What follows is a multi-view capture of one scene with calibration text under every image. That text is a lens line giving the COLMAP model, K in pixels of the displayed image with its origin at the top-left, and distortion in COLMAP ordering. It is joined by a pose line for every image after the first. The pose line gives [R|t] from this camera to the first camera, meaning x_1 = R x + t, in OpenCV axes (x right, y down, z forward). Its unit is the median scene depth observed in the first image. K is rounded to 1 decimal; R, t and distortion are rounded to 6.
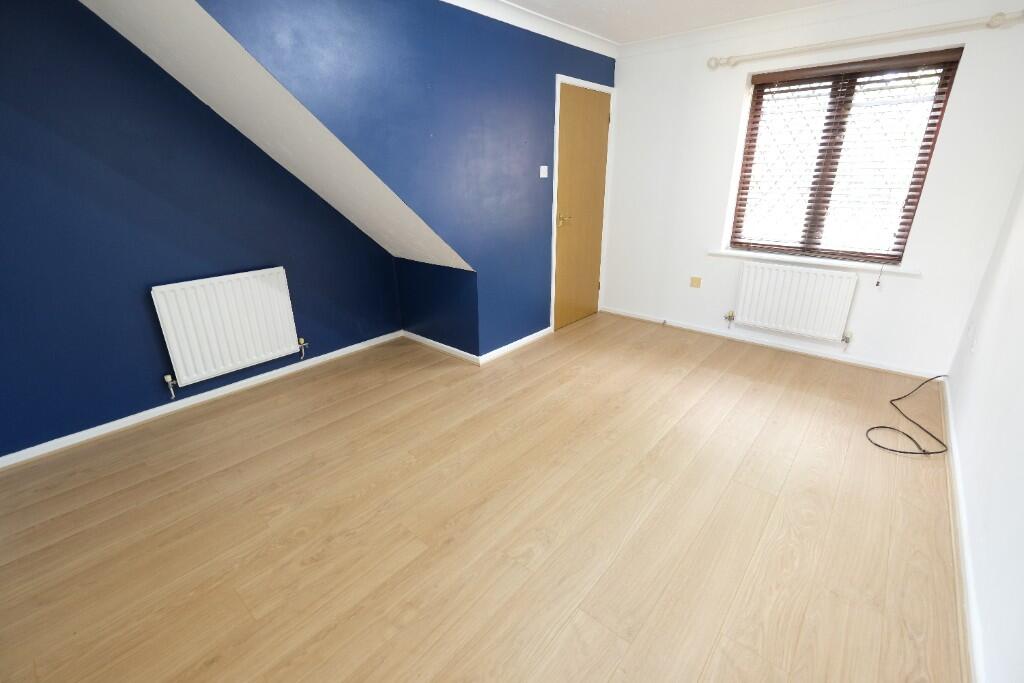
lens RADIAL K [[444.8, 0, 510.8], [0, 444.8, 328.7], [0, 0, 1]] dist [-0.005589, -0.000358]
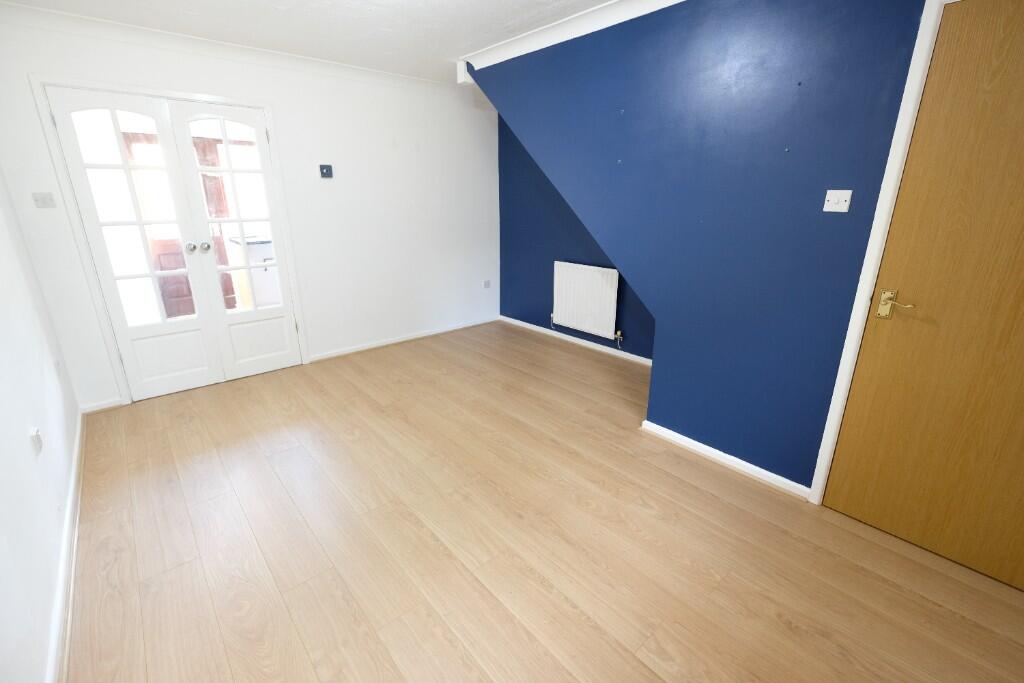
lens RADIAL K [[432.2, 0, 512.0], [0, 432.2, 341.5], [0, 0, 1]] dist [-0.007944, -0.000254]
pose [[-0.124474, 0.327799, -0.936511, 0.760626], [-0.331658, 0.875818, 0.350637, -0.302778], [0.935152, 0.354246, -0.000300, 0.822104]]
